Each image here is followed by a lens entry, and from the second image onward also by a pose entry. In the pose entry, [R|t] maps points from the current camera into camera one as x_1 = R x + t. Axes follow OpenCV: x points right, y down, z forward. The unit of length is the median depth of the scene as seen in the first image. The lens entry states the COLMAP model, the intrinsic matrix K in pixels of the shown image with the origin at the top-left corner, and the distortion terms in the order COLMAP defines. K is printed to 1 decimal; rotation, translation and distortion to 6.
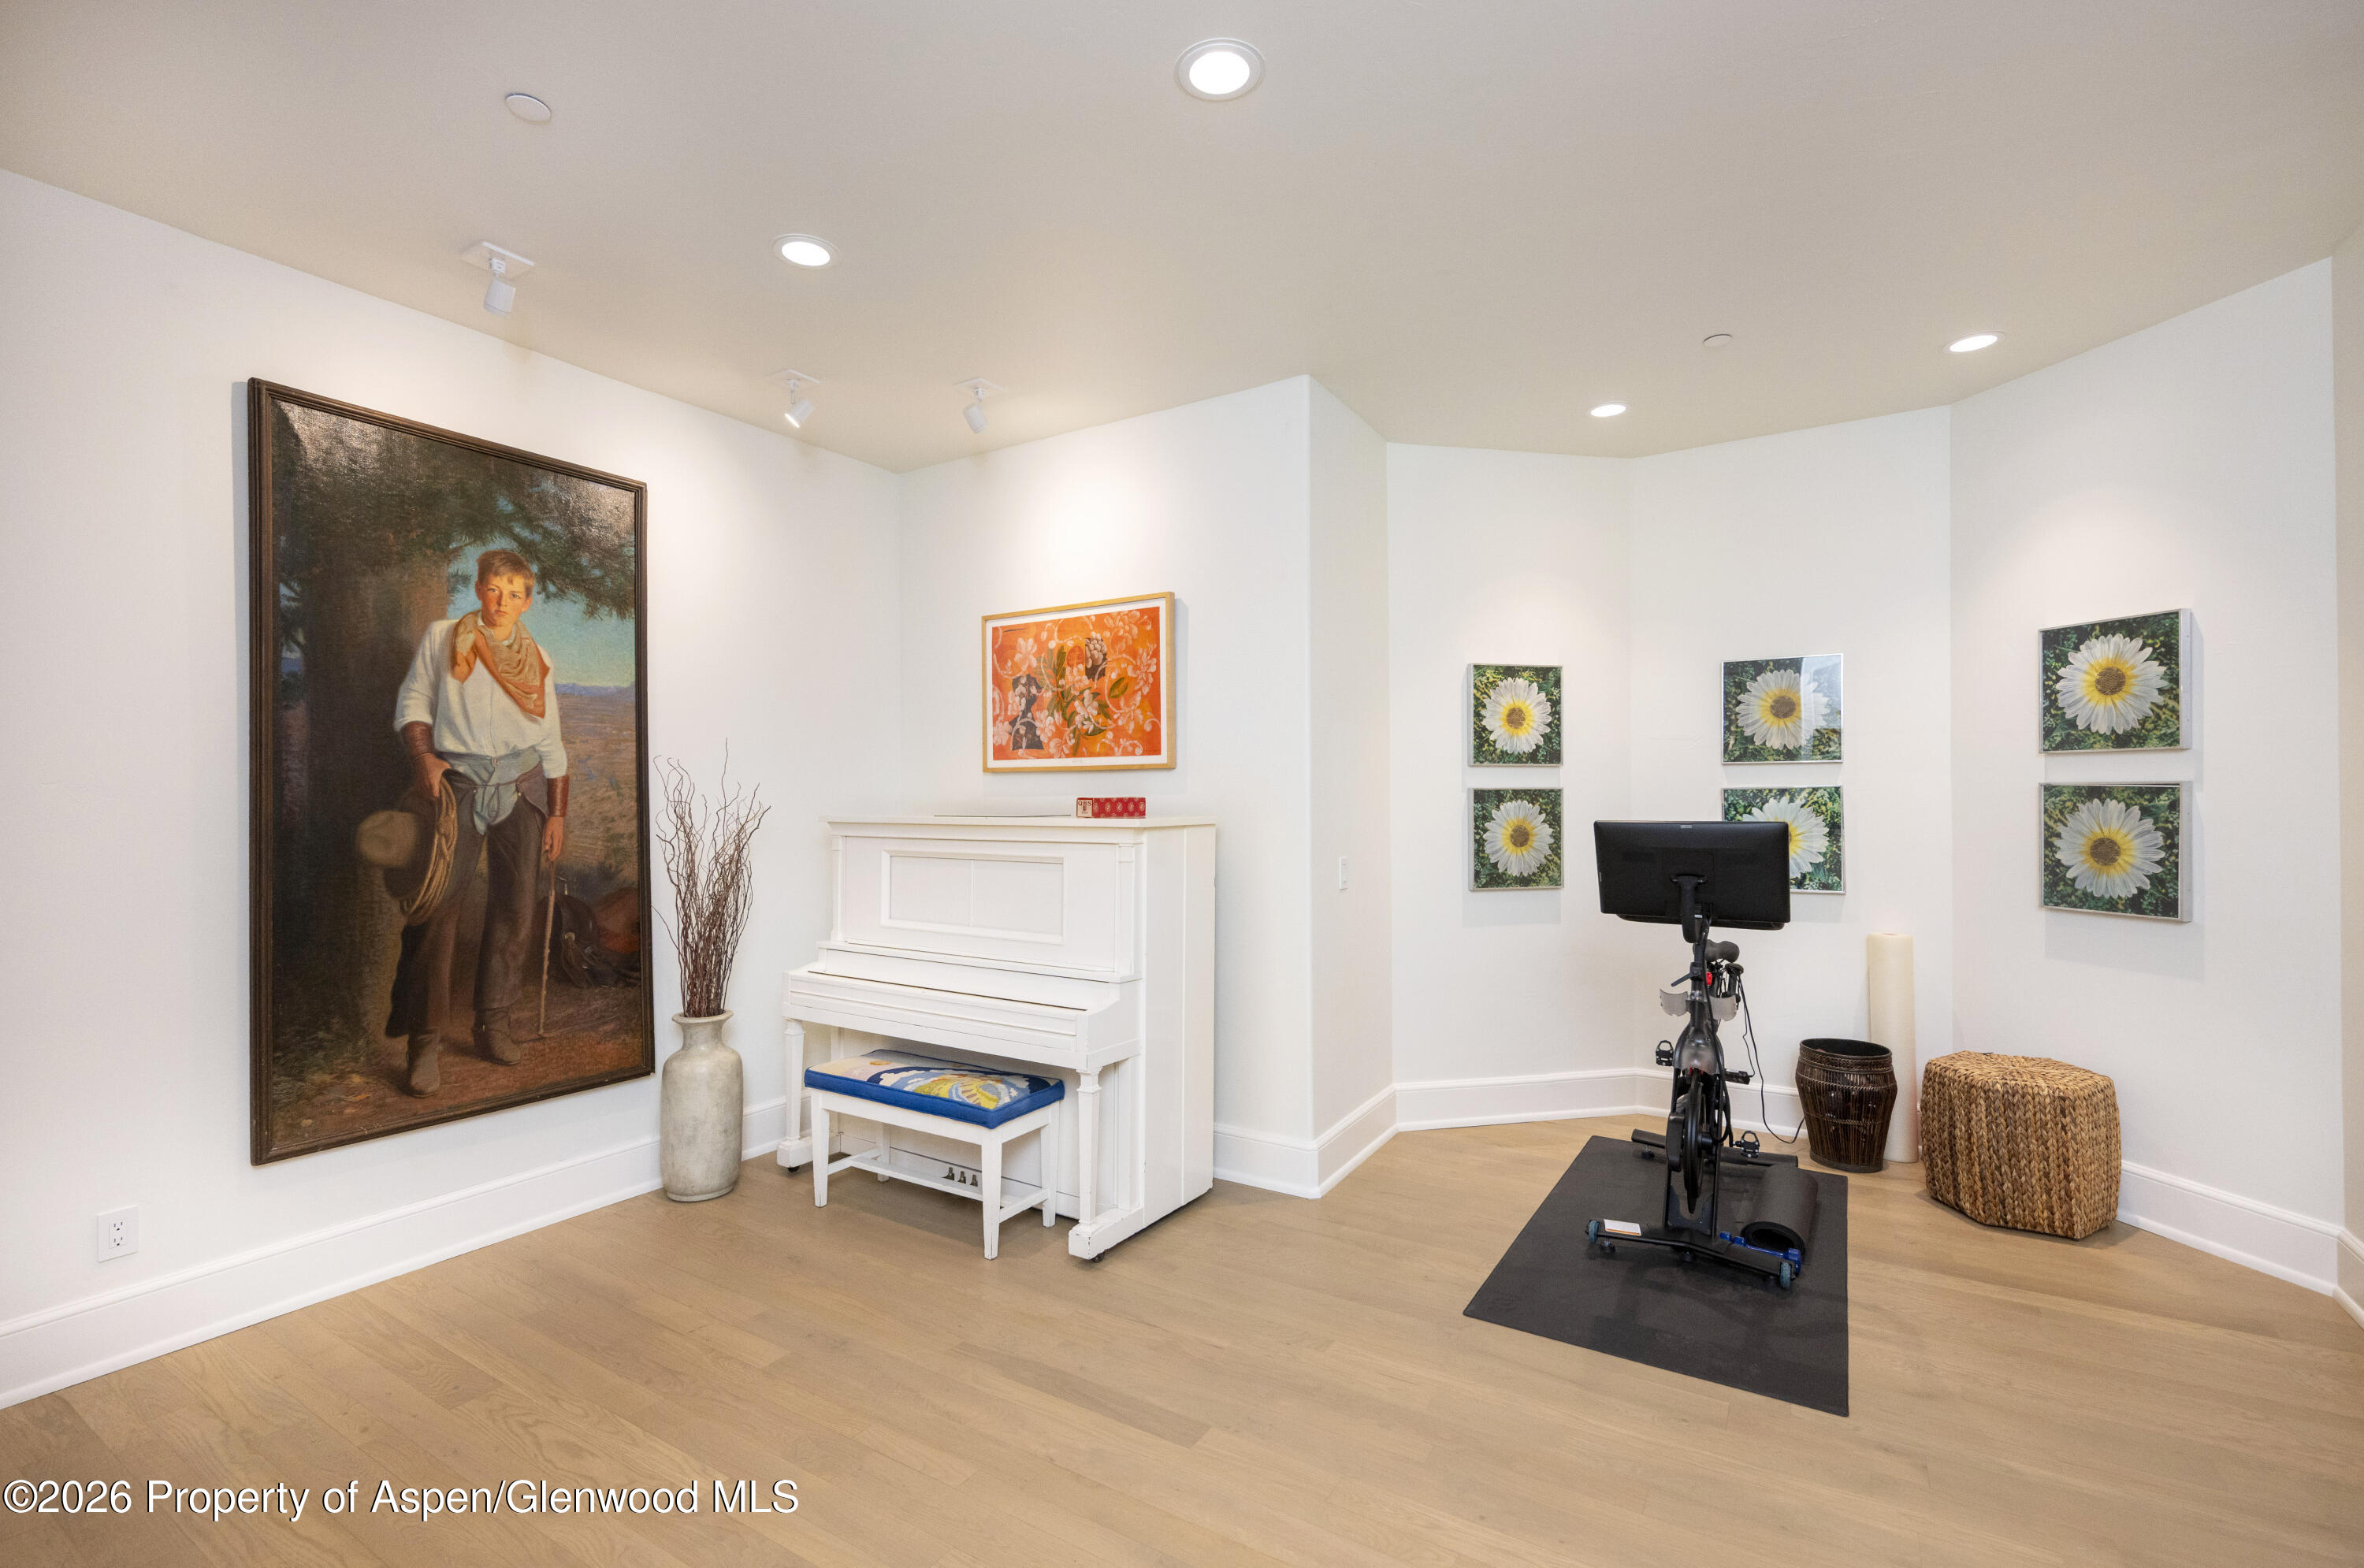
lens RADIAL K [[1014.1, 0, 1203.6], [0, 1014.1, 792.5], [0, 0, 1]] dist [-0.000034, 0.000438]
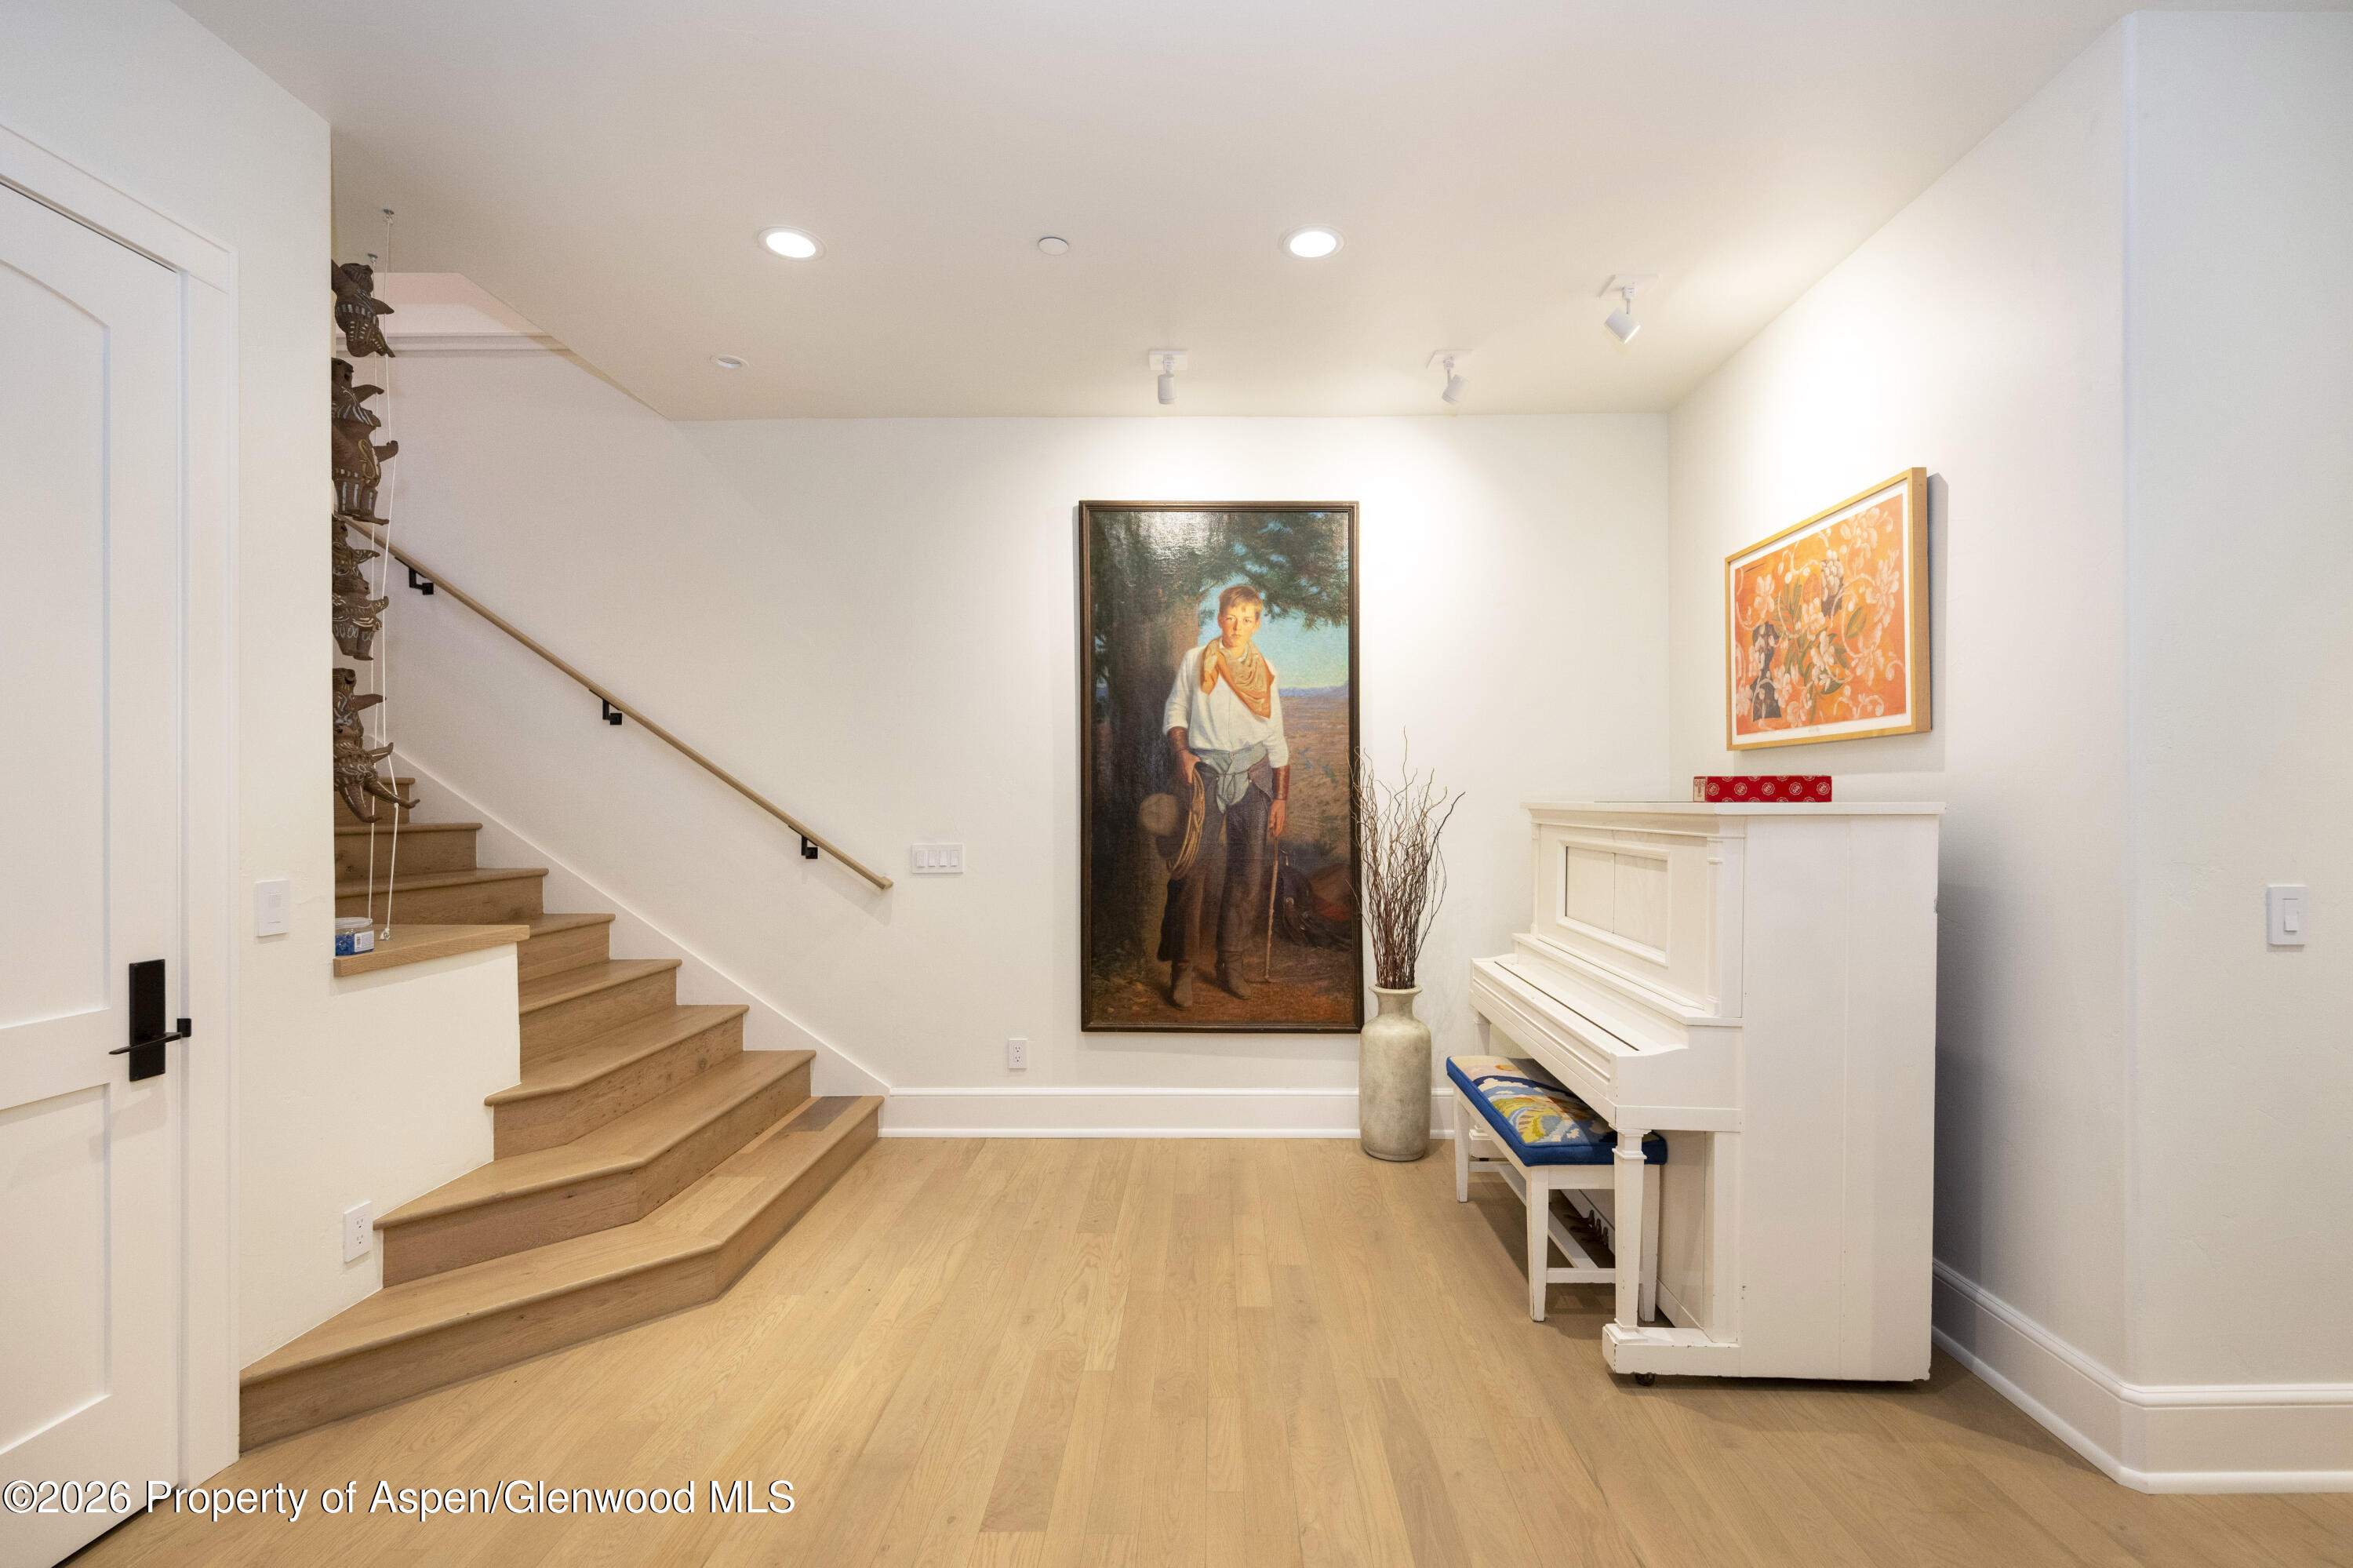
lens RADIAL K [[1009.5, 0, 1192.8], [0, 1009.5, 795.6], [0, 0, 1]] dist [-0.000034, 0.000438]
pose [[0.530216, -0.001802, -0.847861, 0.332571], [0.004596, 0.999989, 0.000748, 0.018288], [0.847850, -0.004294, 0.530218, 0.292485]]
